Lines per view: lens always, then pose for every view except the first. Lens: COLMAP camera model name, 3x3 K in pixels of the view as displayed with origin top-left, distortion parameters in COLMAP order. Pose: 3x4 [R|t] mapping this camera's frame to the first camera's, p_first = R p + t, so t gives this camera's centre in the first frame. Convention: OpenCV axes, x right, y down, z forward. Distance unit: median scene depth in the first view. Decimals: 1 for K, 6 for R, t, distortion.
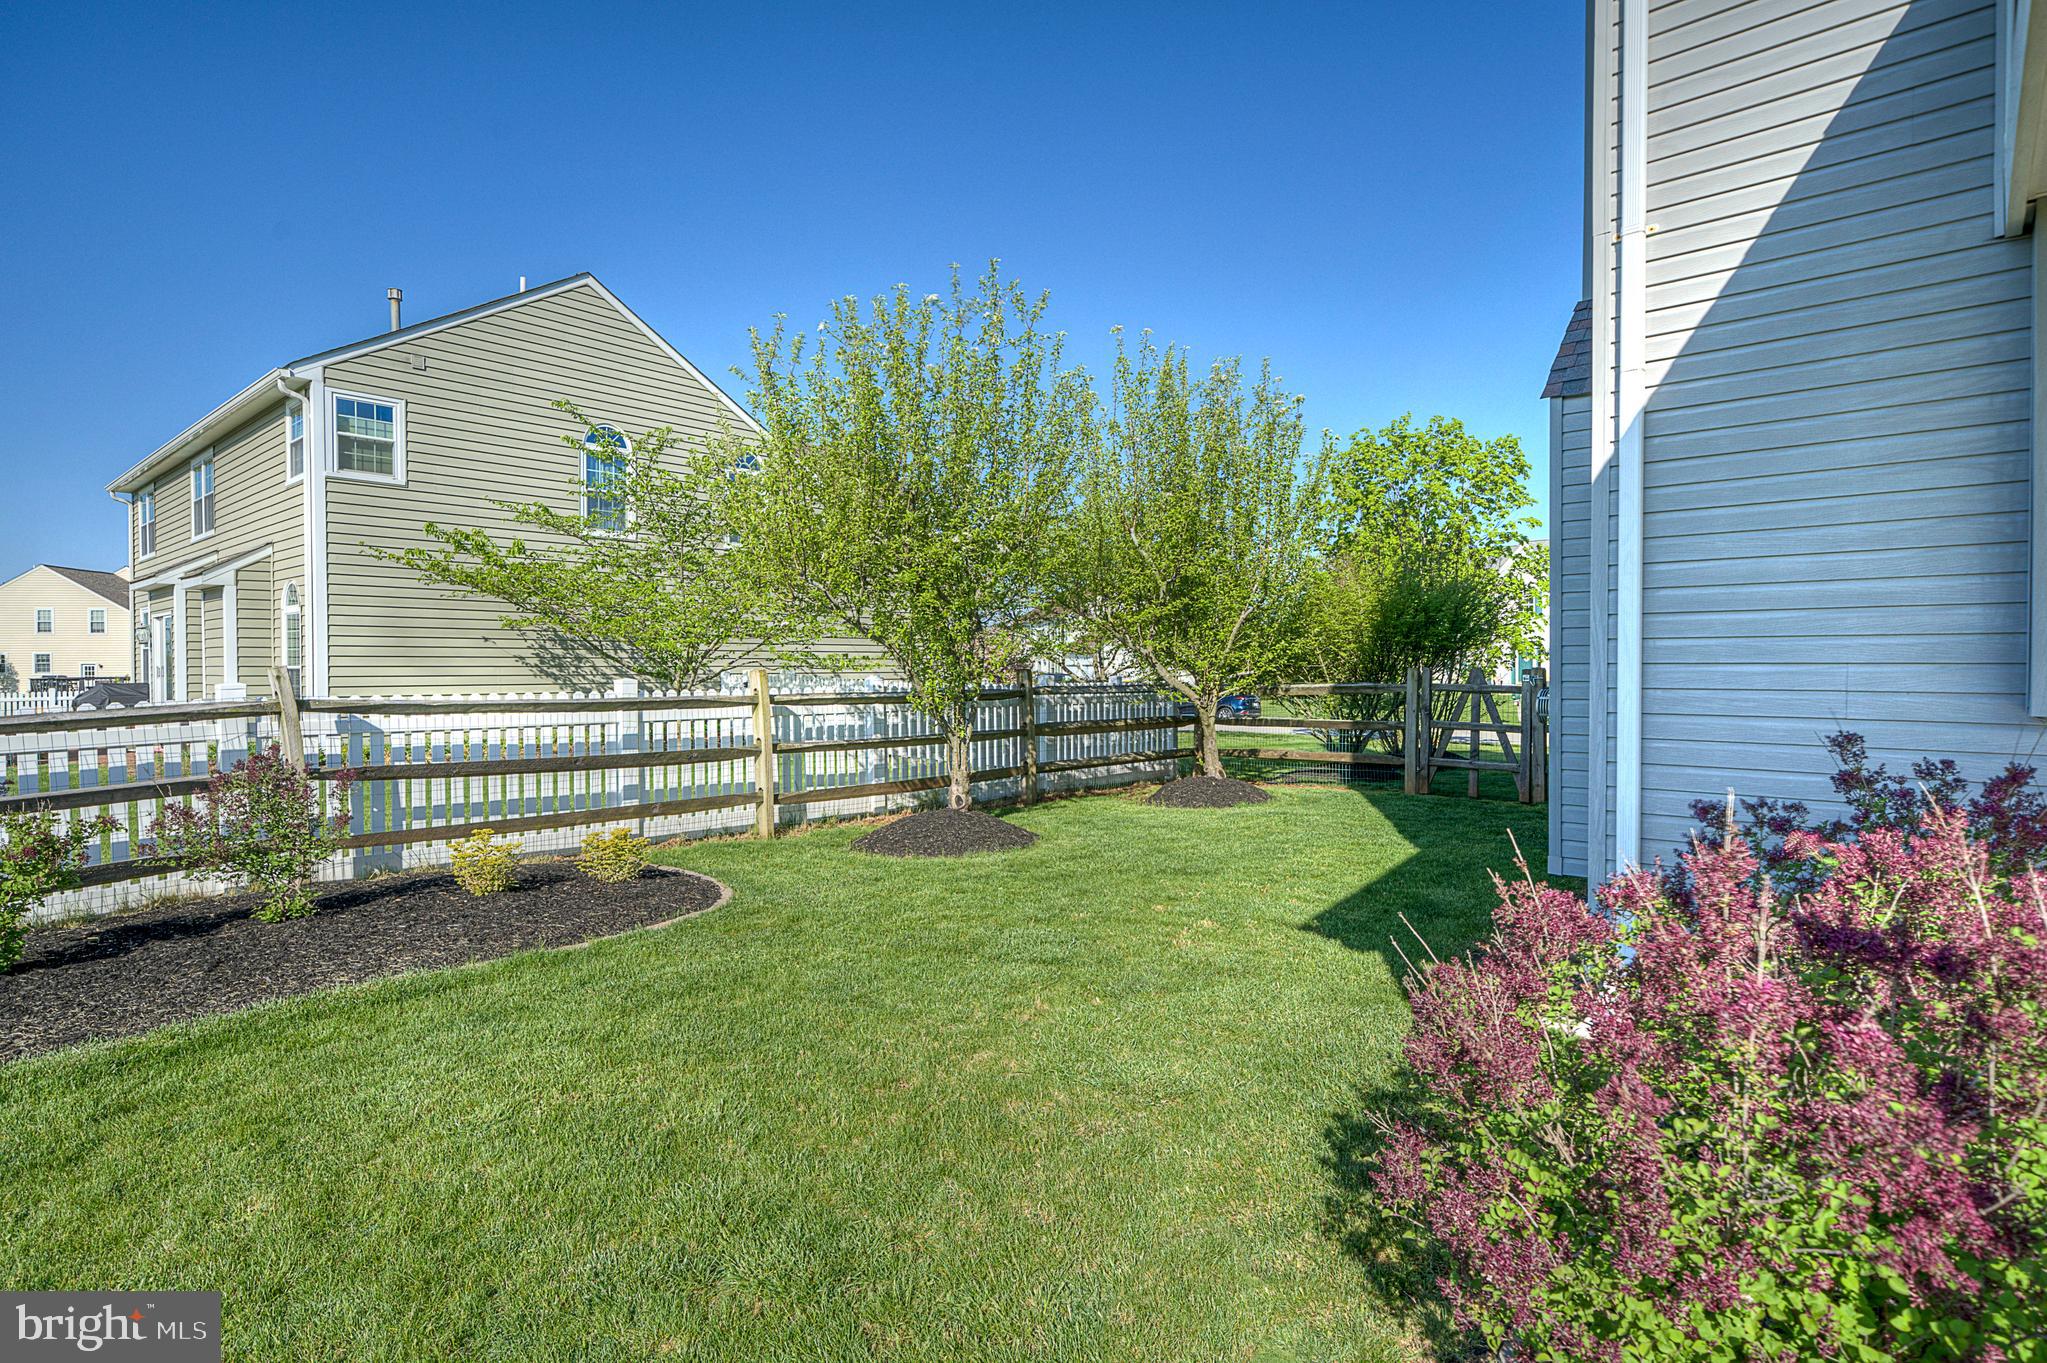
lens RADIAL K [[1042.2, 0, 1023.5], [0, 1042.2, 681.5], [0, 0, 1]] dist [-0.001802, -0.000268]
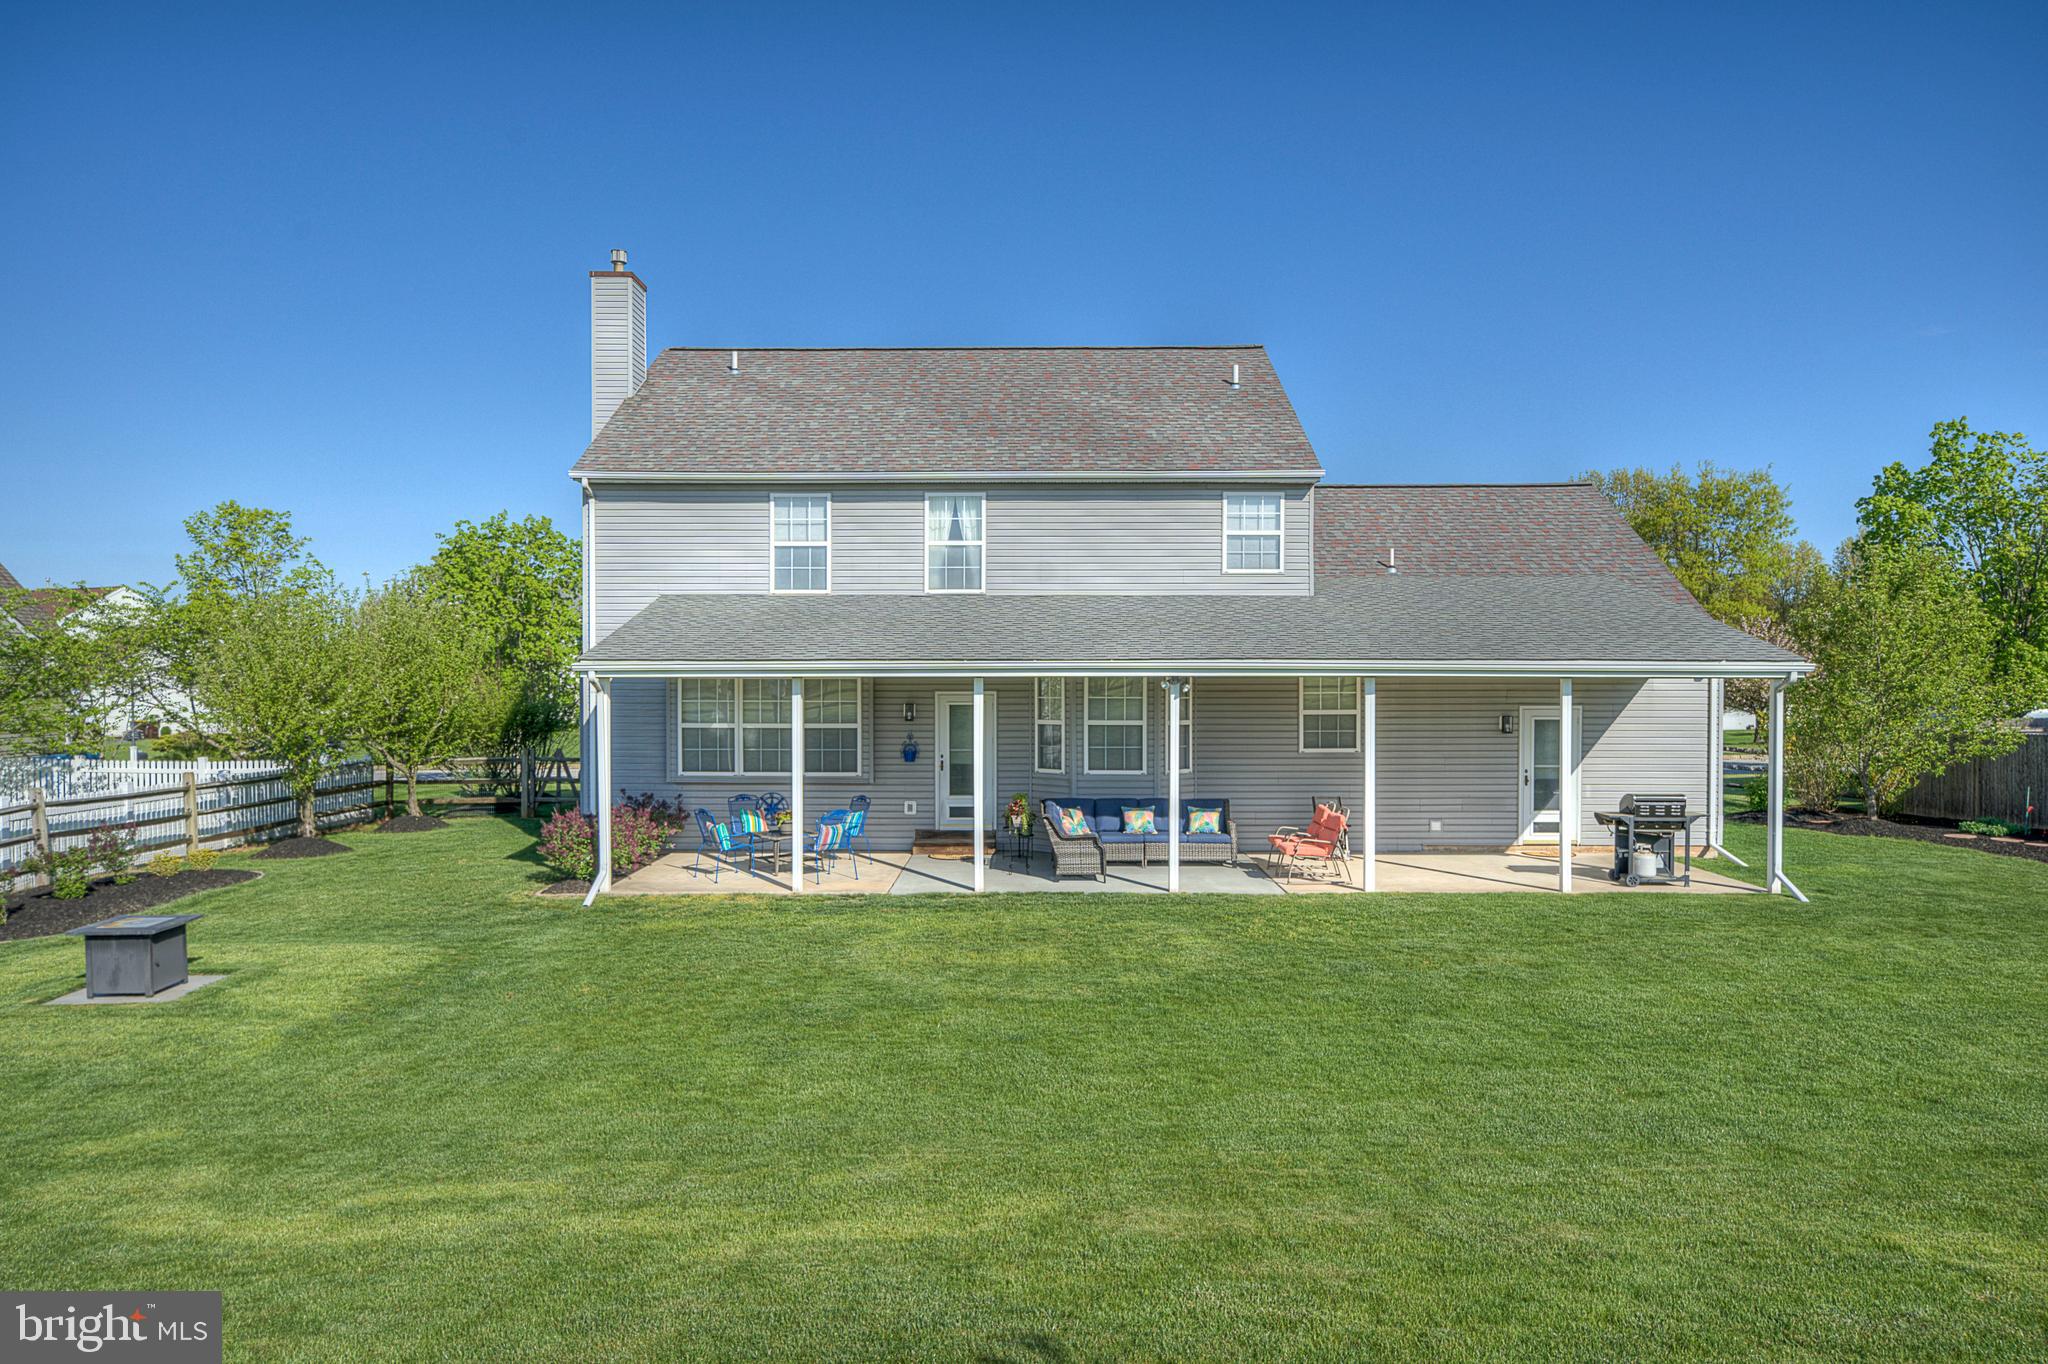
lens RADIAL K [[1411.4, 0, 1016.3], [0, 1411.4, 680.8], [0, 0, 1]] dist [0.076481, -0.112364]
pose [[0.755331, -0.005382, 0.655321, -0.707176], [0.010650, 0.999935, -0.004064, -0.130794], [-0.655257, 0.010049, 0.755339, -1.676305]]
